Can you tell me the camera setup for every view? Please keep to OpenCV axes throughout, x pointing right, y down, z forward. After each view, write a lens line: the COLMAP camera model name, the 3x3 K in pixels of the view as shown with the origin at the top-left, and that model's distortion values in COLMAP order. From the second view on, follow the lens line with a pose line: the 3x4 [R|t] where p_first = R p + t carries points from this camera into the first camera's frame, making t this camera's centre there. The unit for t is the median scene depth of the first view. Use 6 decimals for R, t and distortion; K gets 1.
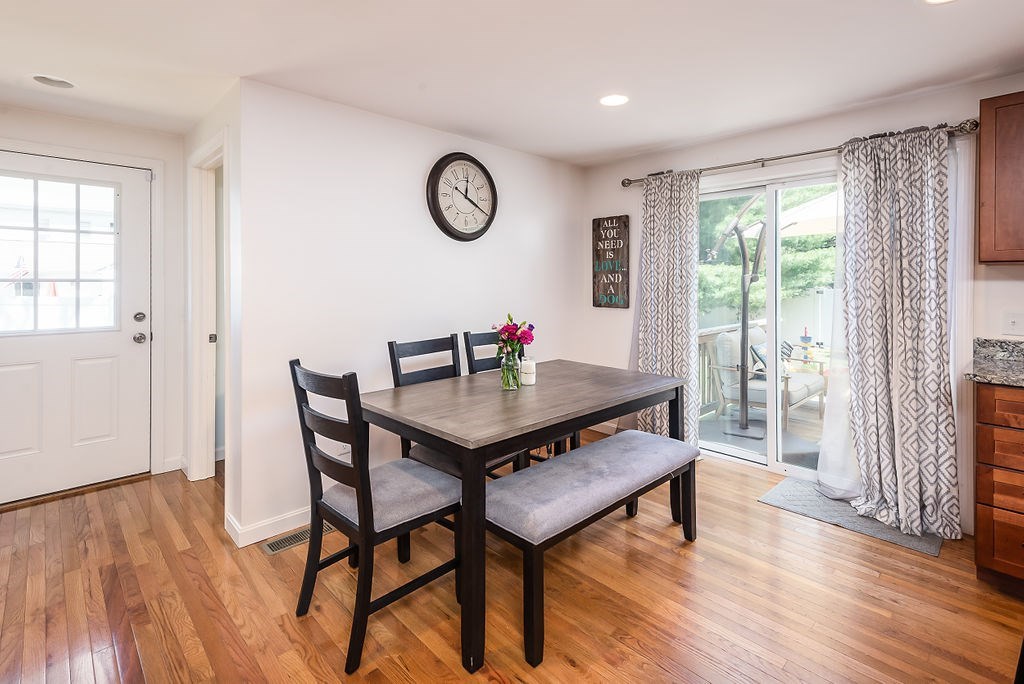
lens RADIAL K [[485.4, 0, 495.6], [0, 485.4, 280.6], [0, 0, 1]] dist [0.009114, -0.000782]
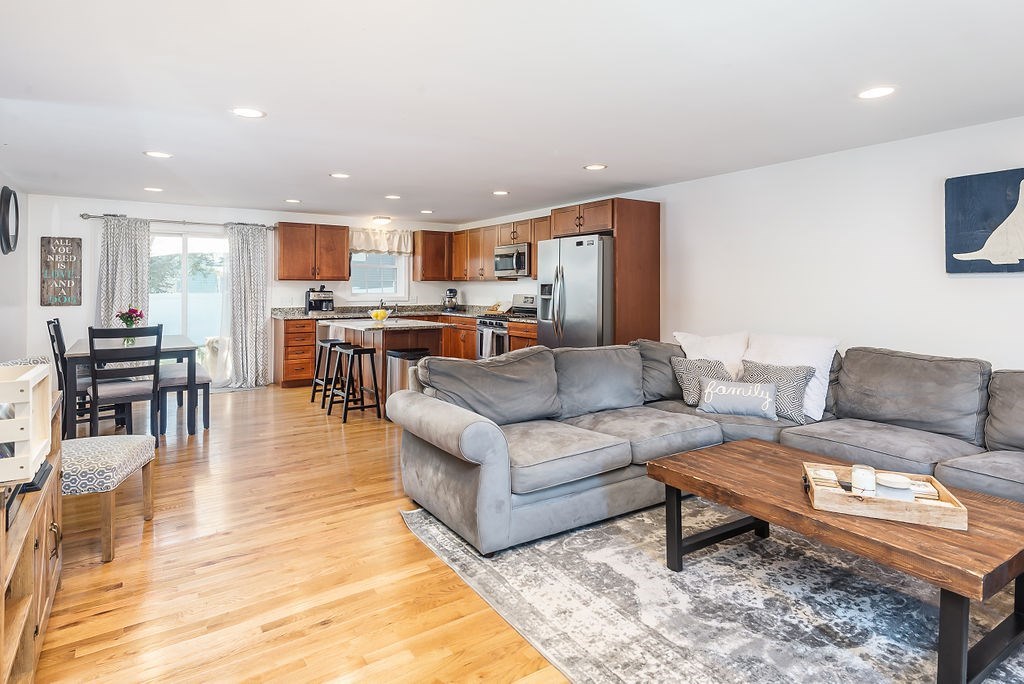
lens RADIAL K [[553.7, 0, 510.5], [0, 553.7, 300.5], [0, 0, 1]] dist [0.029168, -0.014824]
pose [[0.143799, -0.022266, 0.989356, -1.717064], [-0.001675, 0.999740, 0.022743, 0.006367], [-0.989605, -0.004927, 0.143725, -0.672313]]
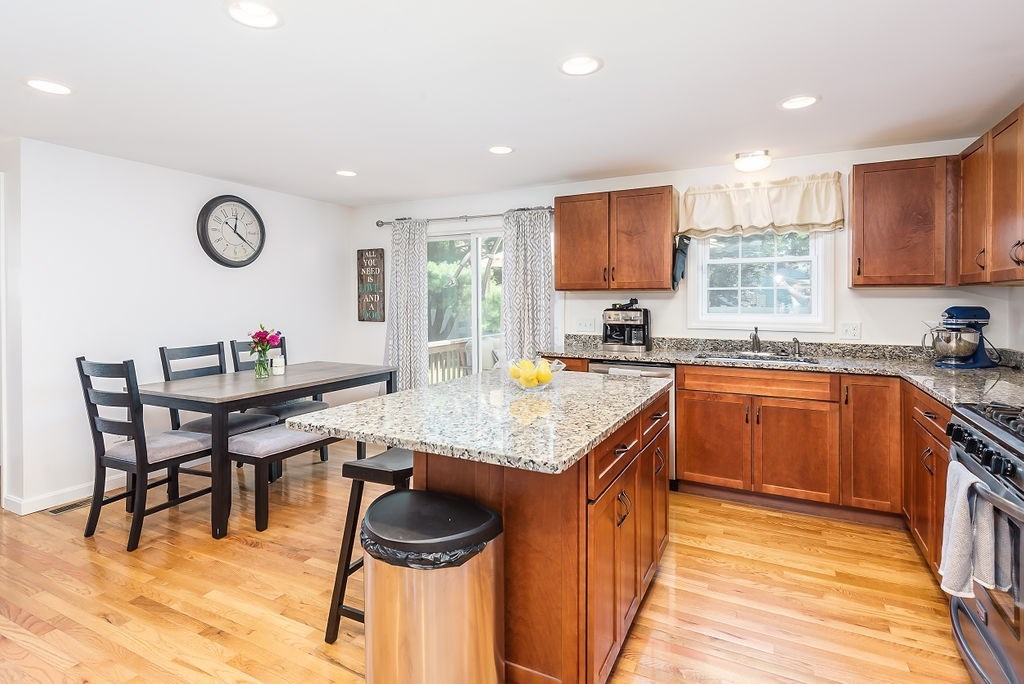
lens RADIAL K [[519.3, 0, 506.5], [0, 519.3, 309.2], [0, 0, 1]] dist [0.021018, -0.012609]
pose [[0.937953, -0.006148, 0.346709, 0.154710], [-0.000447, 0.999821, 0.018939, -0.003108], [-0.346763, -0.017919, 0.937782, -0.591778]]
